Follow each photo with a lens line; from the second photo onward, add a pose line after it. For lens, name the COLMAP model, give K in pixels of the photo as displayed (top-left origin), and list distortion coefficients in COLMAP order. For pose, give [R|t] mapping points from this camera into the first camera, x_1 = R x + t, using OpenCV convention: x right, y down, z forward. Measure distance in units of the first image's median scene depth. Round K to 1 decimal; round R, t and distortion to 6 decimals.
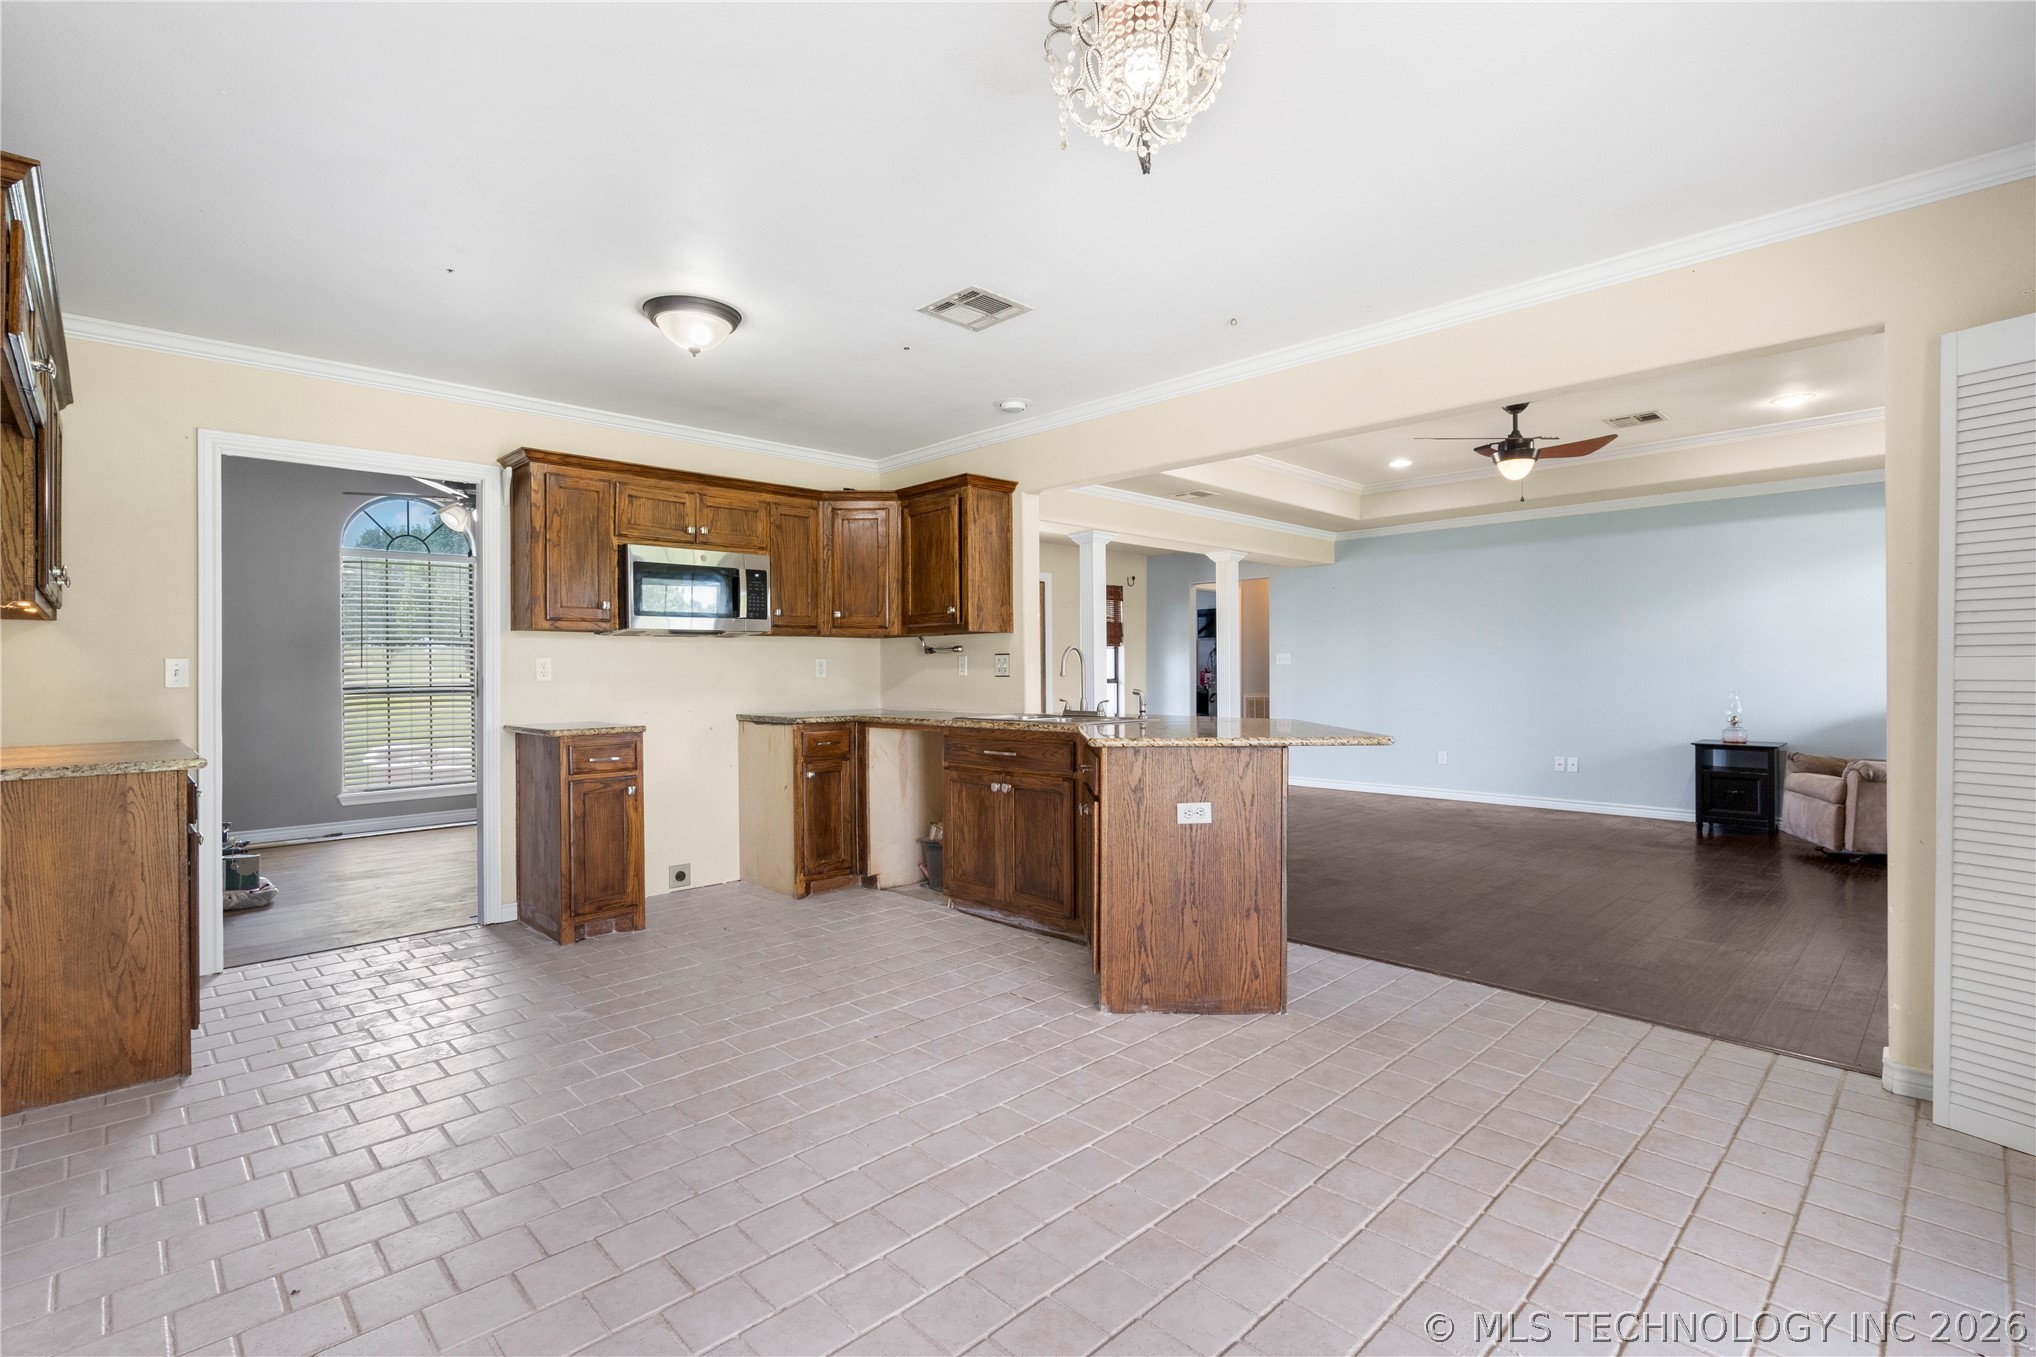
lens RADIAL K [[935.4, 0, 1018.0], [0, 935.4, 678.5], [0, 0, 1]] dist [-0.000496, 0.000375]
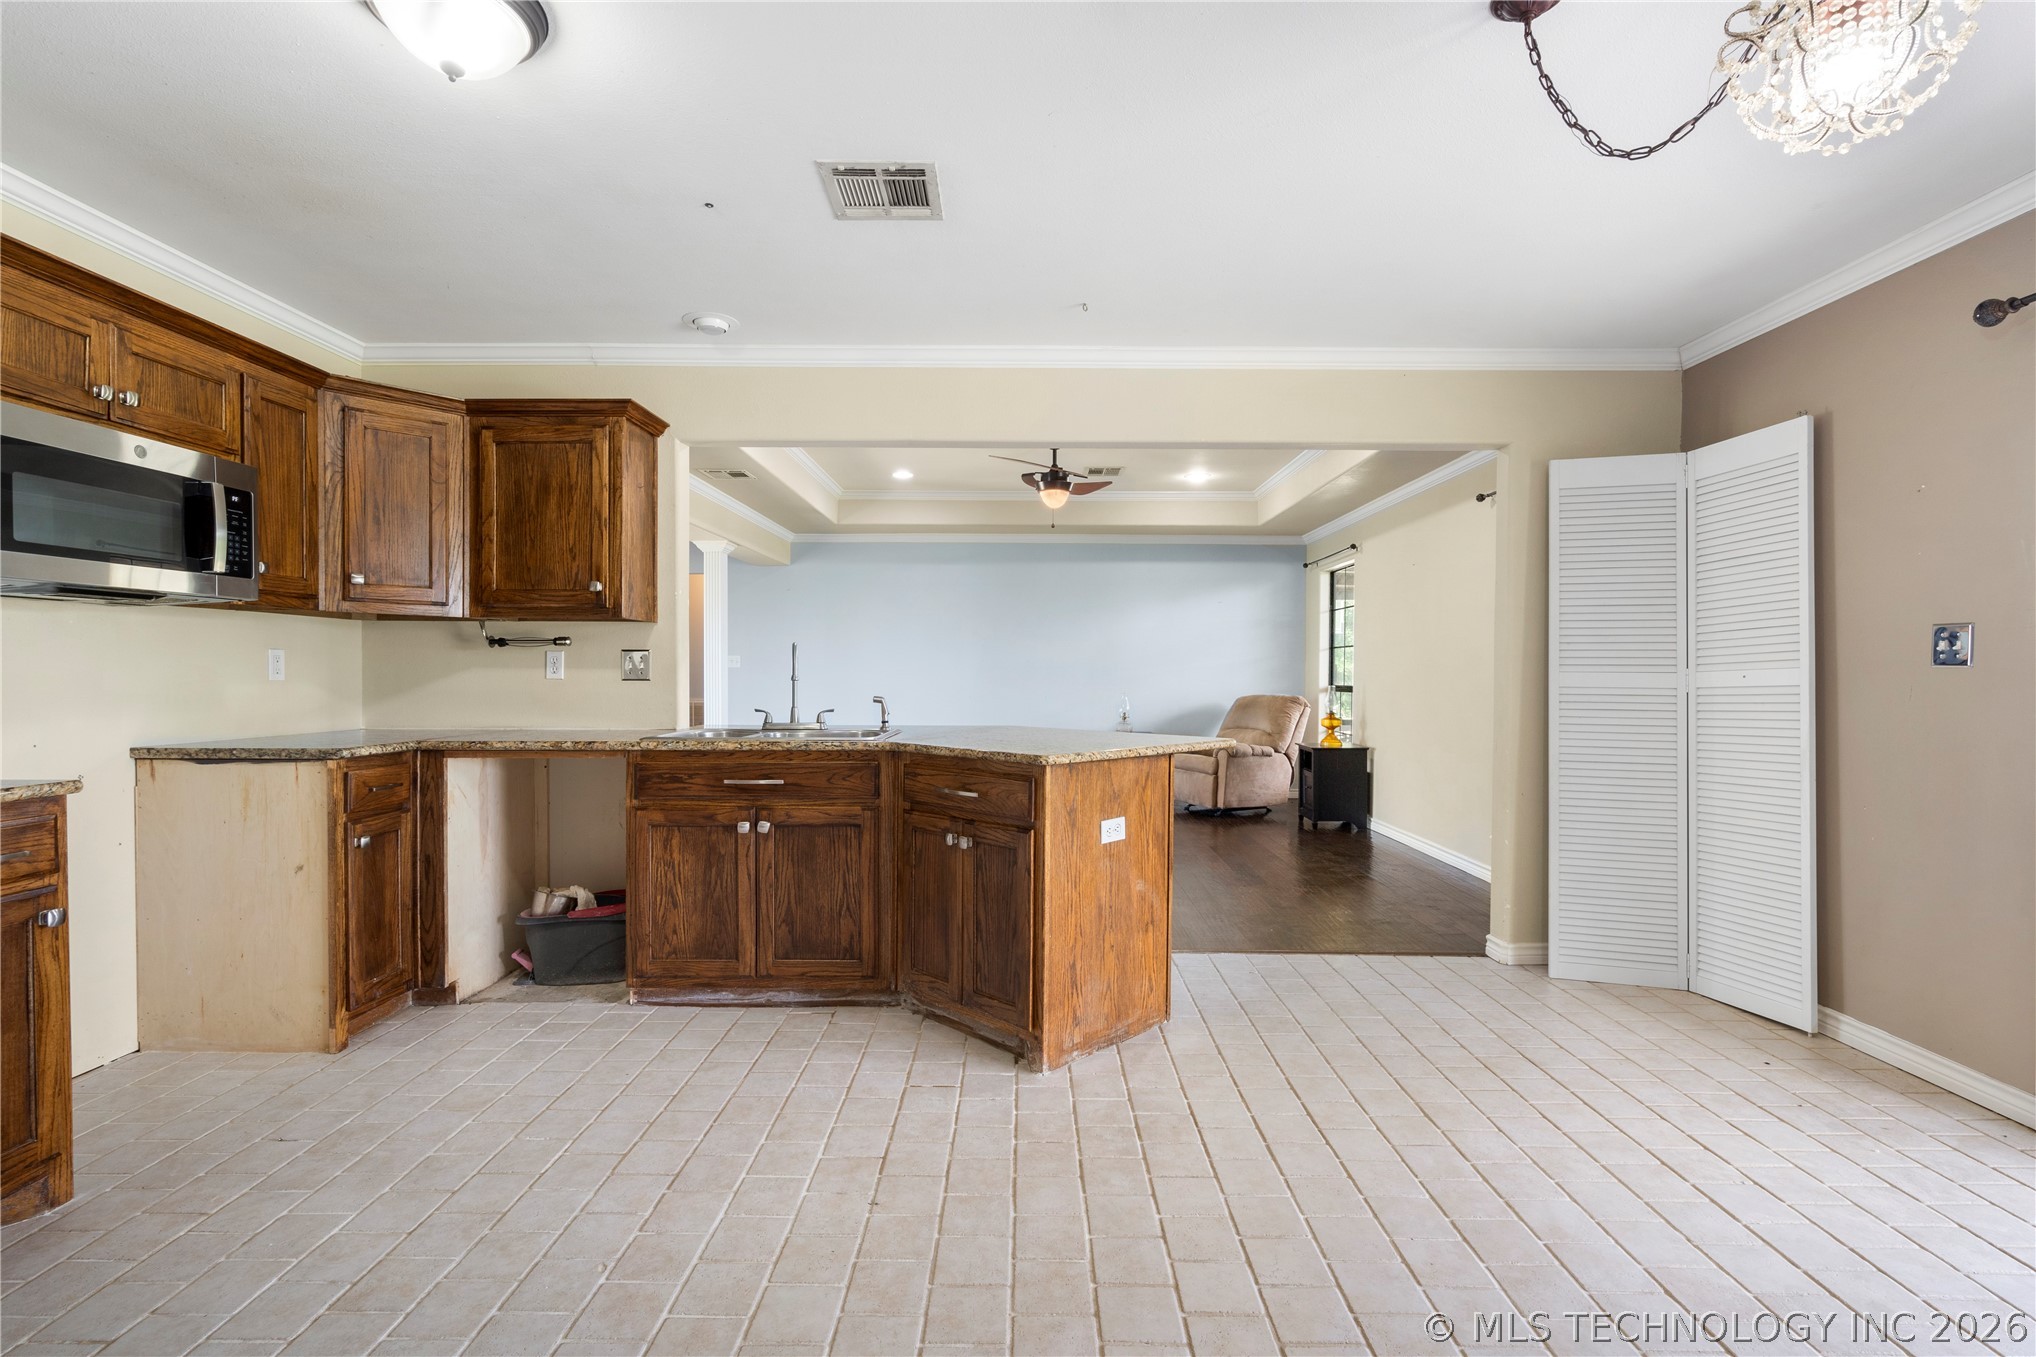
lens RADIAL K [[929.6, 0, 1016.7], [0, 929.6, 693.2], [0, 0, 1]] dist [0.000766, 0.001120]
pose [[0.704706, -0.006206, 0.709472, -0.344718], [-0.003321, 0.999922, 0.012046, -0.001839], [-0.709492, -0.010845, 0.704631, 0.271266]]
